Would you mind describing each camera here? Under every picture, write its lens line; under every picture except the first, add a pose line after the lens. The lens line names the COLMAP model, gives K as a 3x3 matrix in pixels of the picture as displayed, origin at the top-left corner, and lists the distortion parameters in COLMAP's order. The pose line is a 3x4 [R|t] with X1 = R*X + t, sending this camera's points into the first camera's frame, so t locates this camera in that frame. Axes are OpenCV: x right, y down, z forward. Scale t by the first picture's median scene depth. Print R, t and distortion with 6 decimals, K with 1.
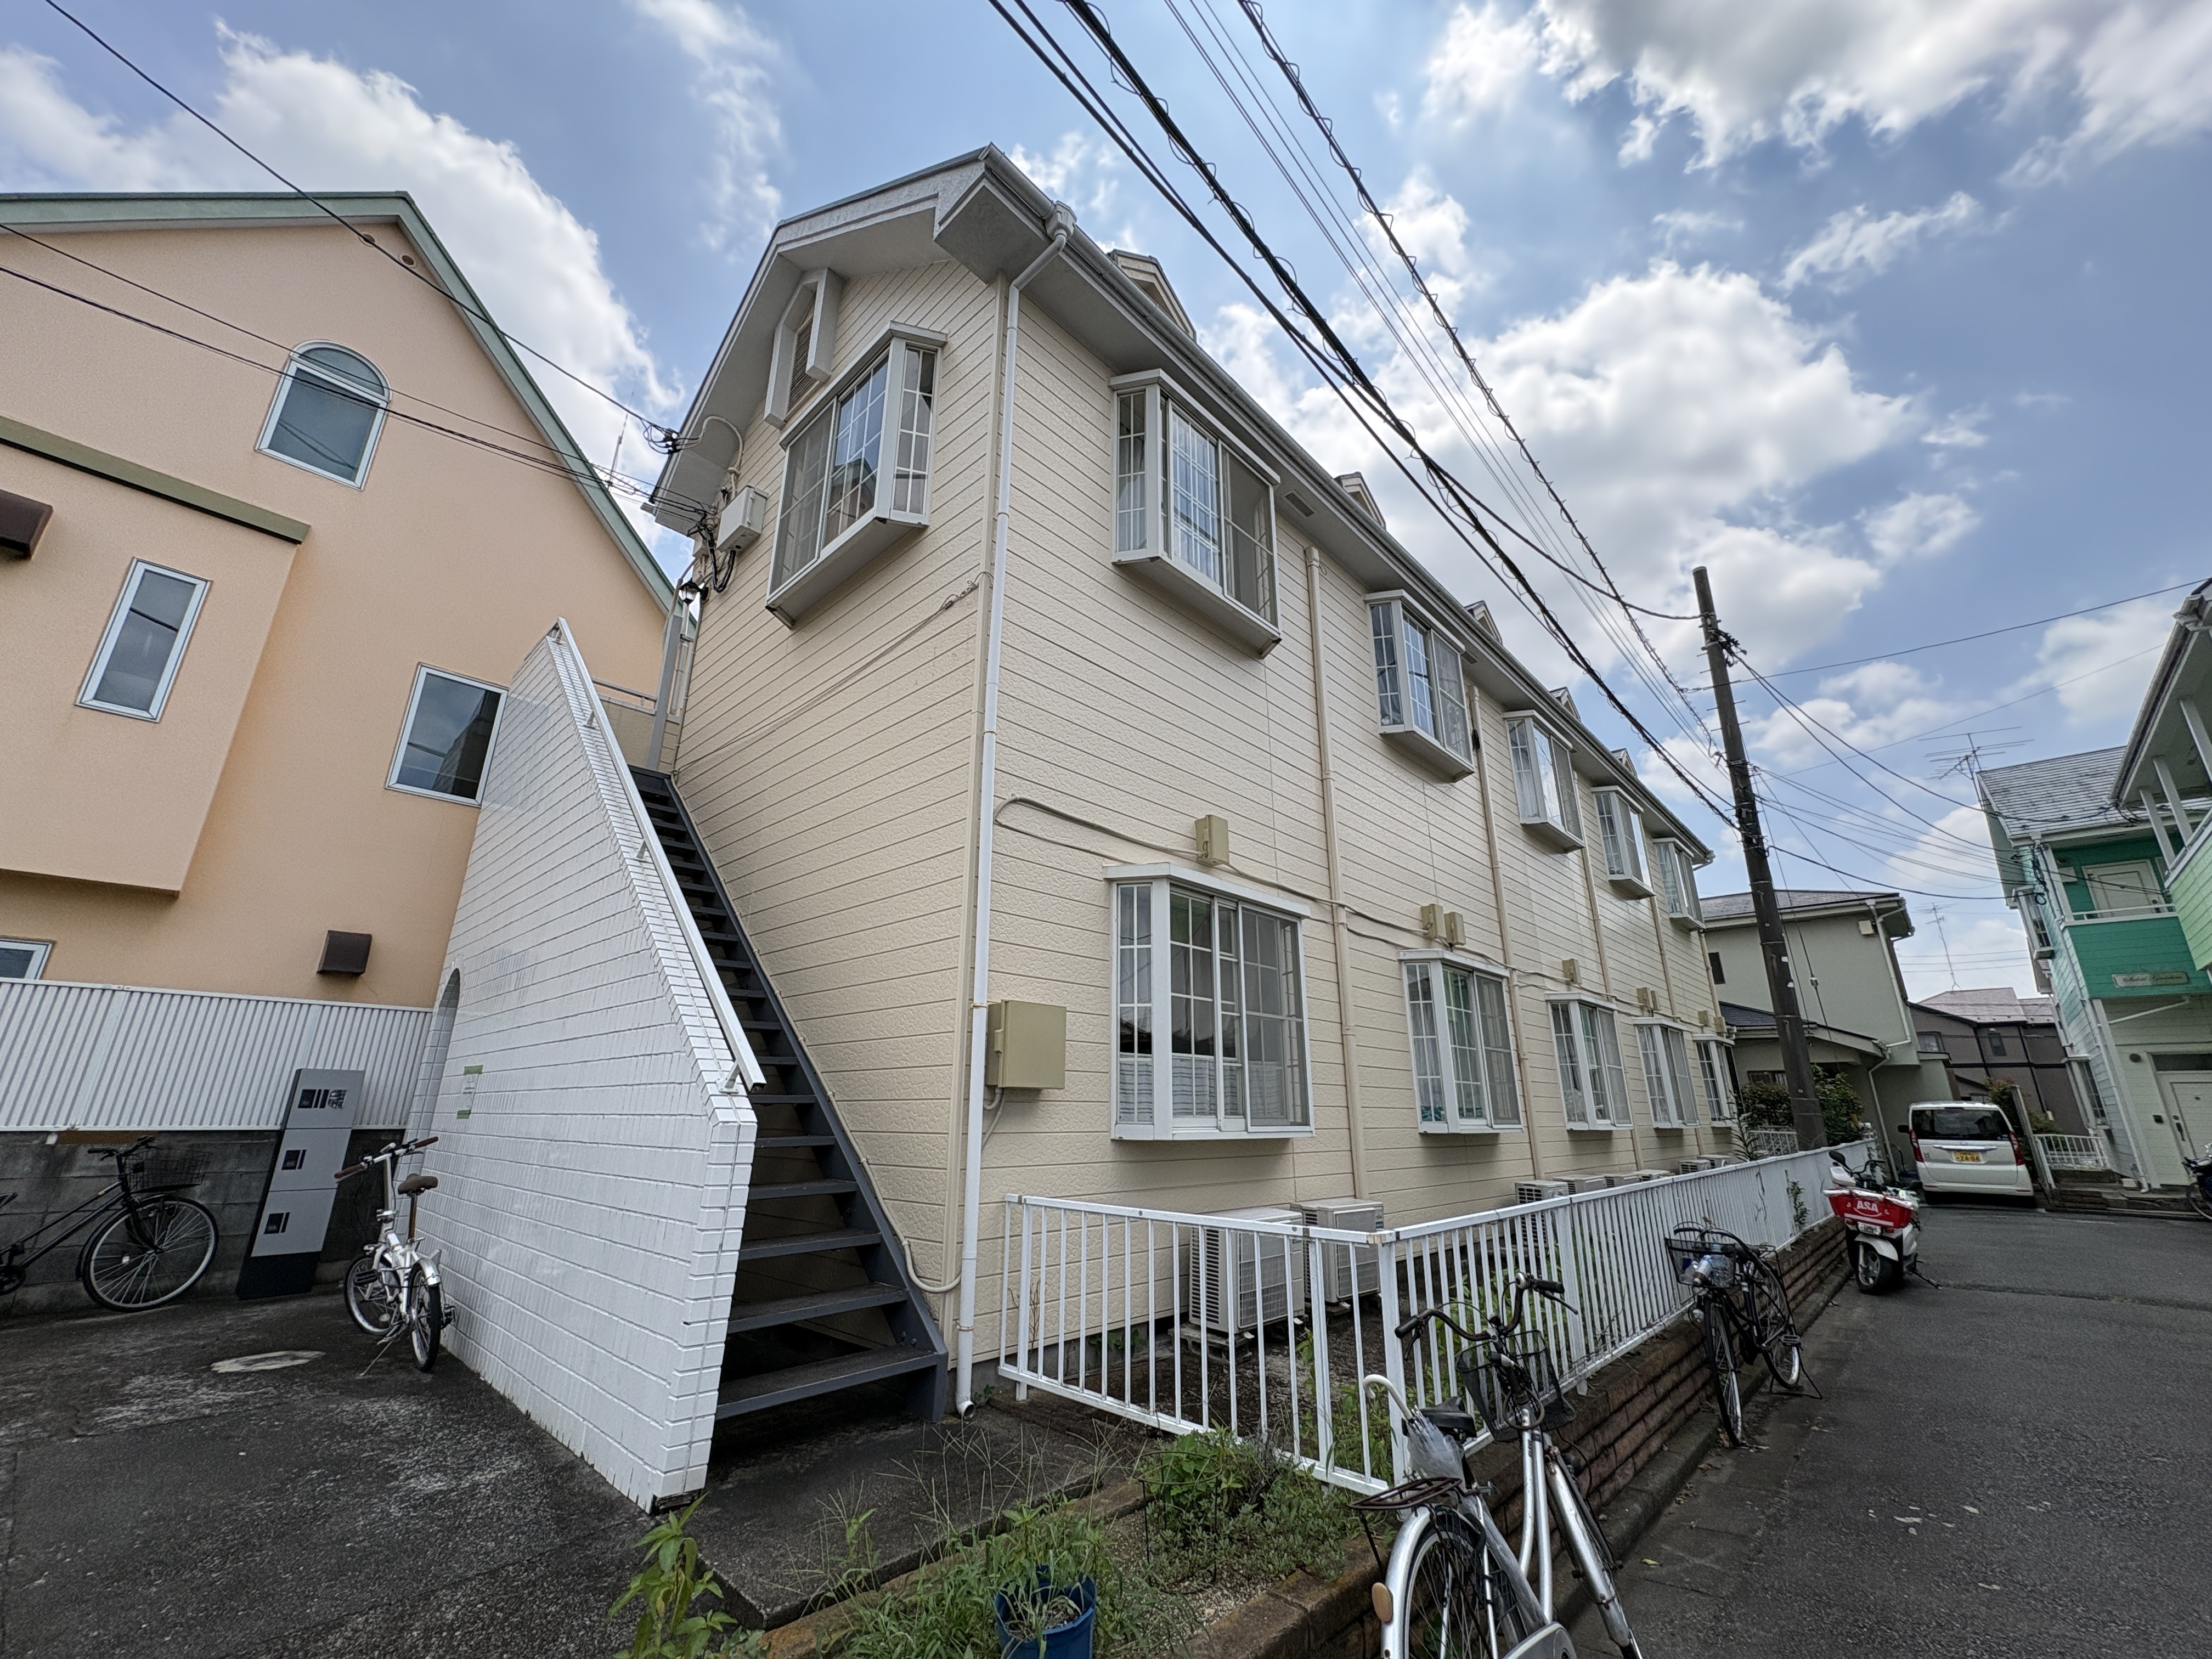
lens RADIAL K [[881.0, 0, 1106.0], [0, 881.0, 829.5], [0, 0, 1]] dist [-0.000509, 0.000266]
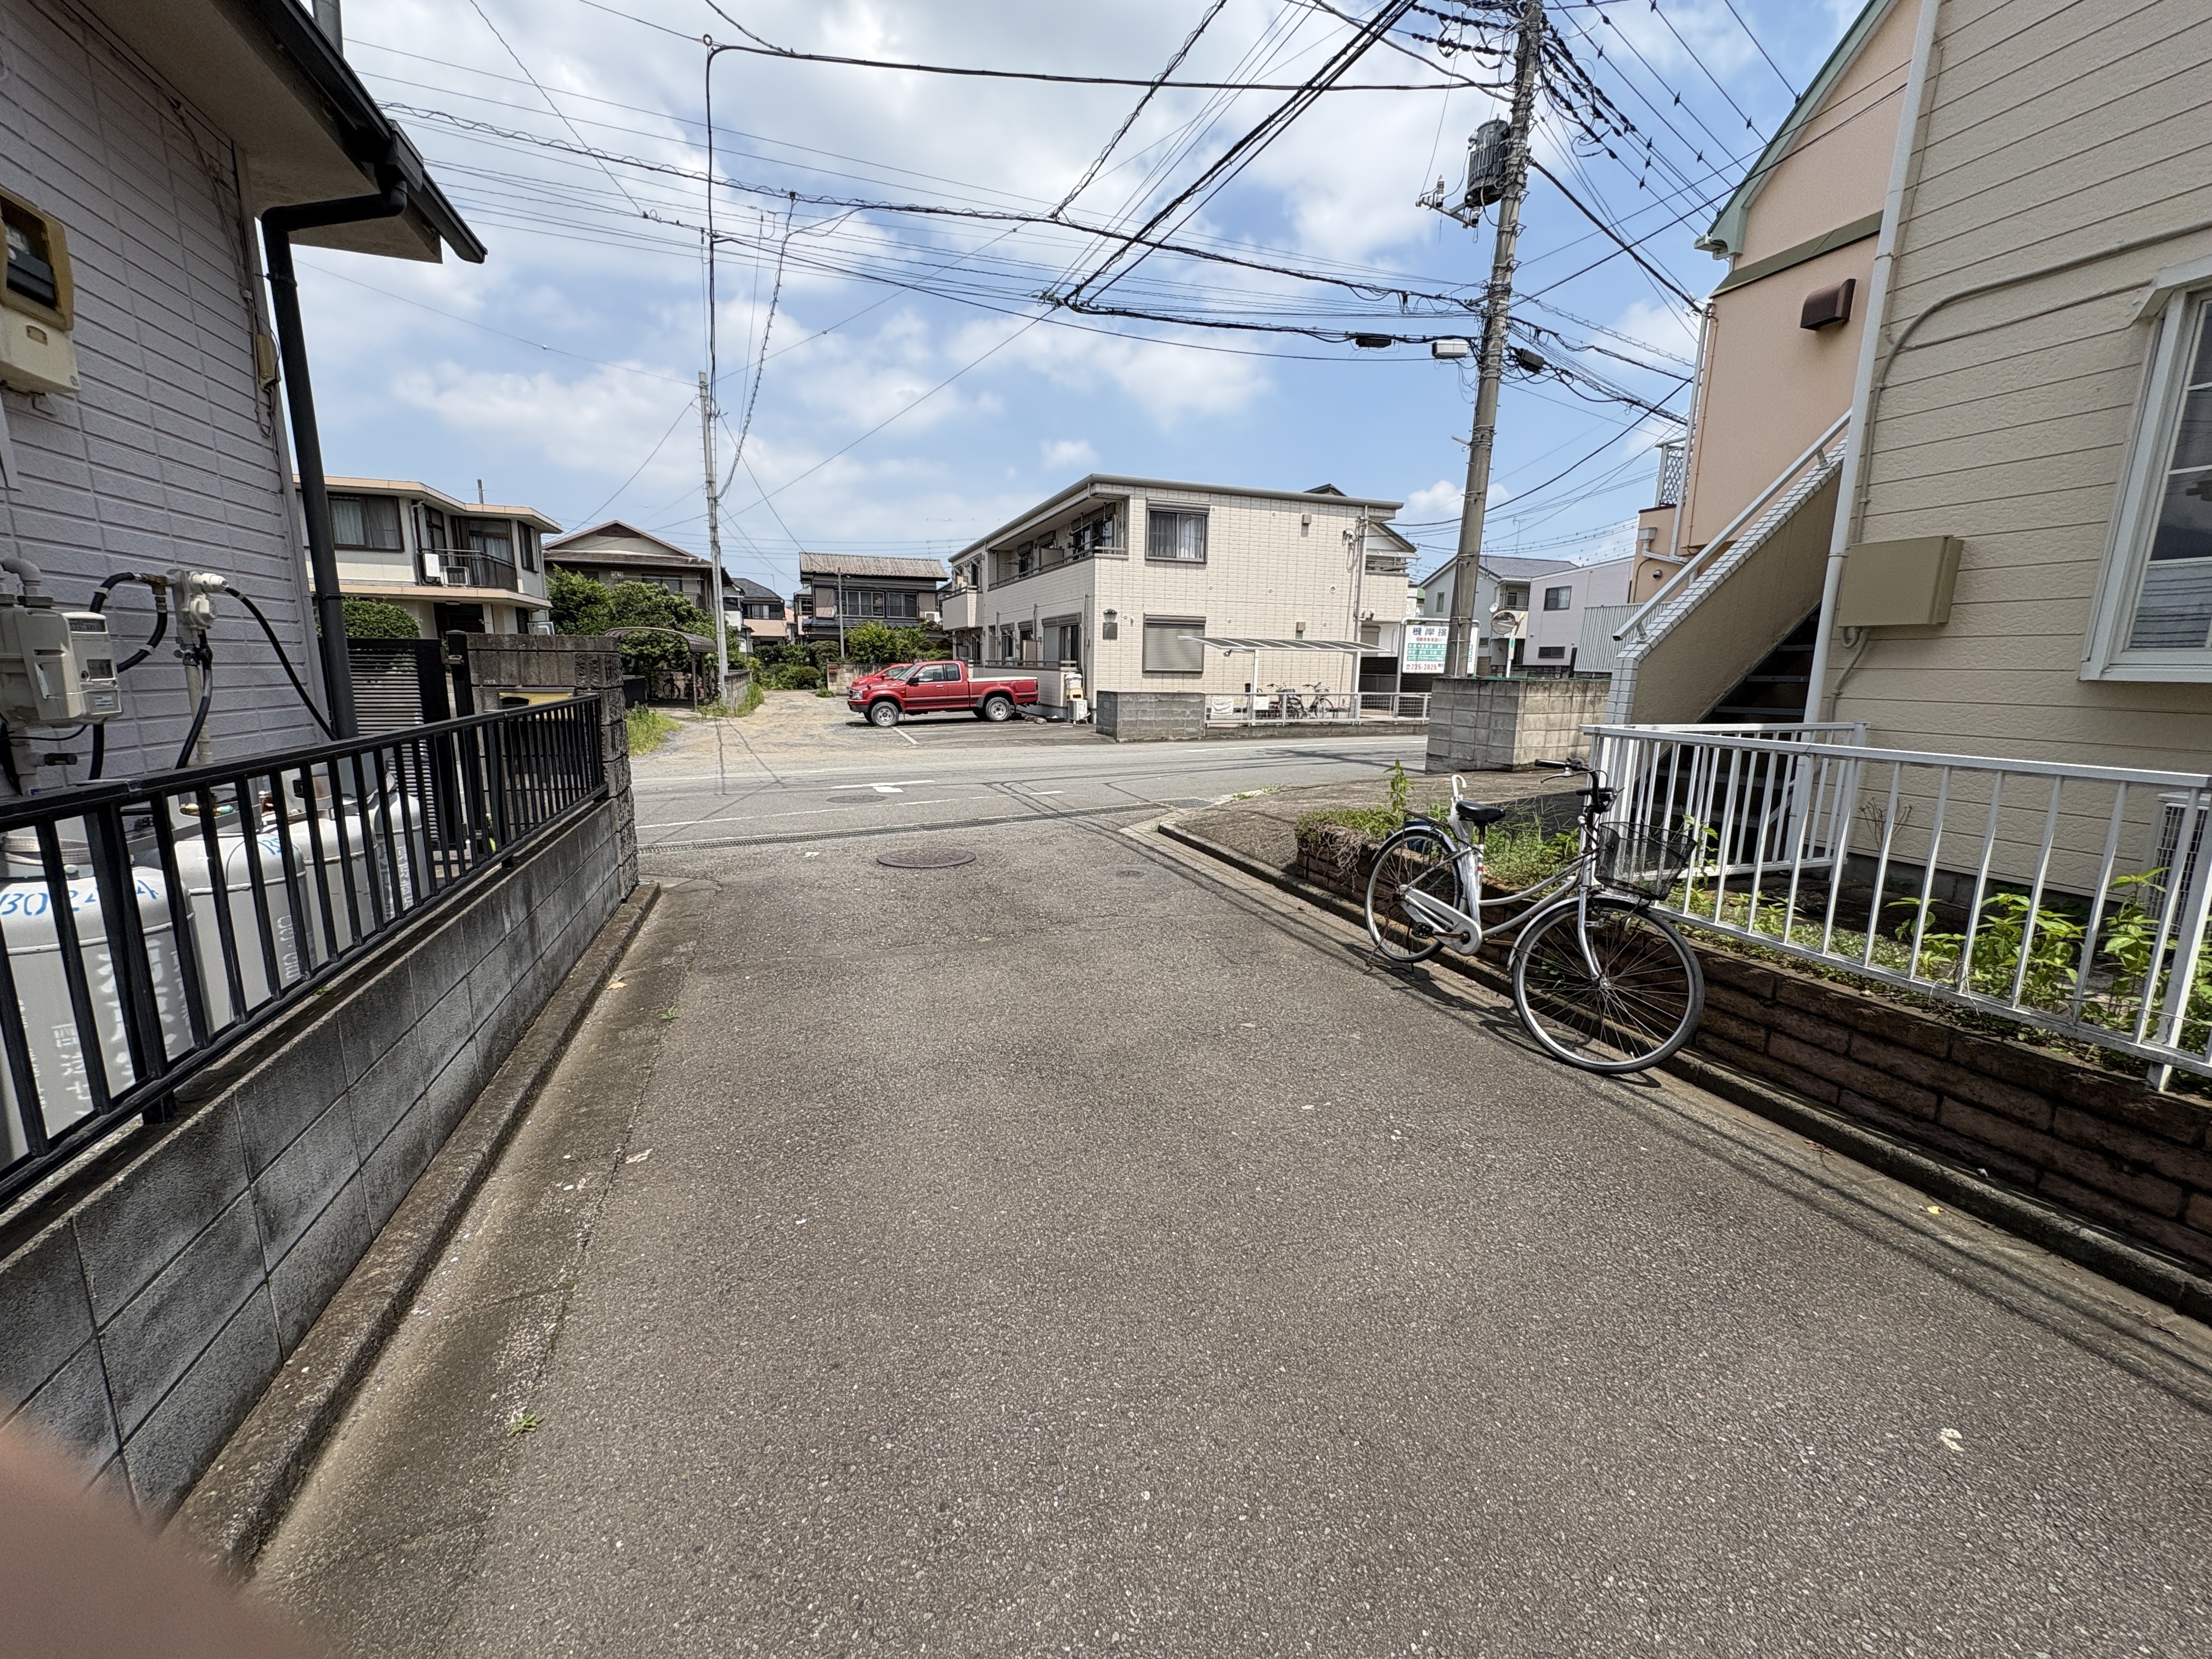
lens RADIAL K [[879.0, 0, 1104.8], [0, 879.0, 826.1], [0, 0, 1]] dist [-0.000745, -0.000257]
pose [[-0.464953, 0.145442, -0.873307, 0.924010], [0.251363, 0.967508, 0.027304, 0.193149], [0.848903, -0.206822, -0.486404, 0.498847]]
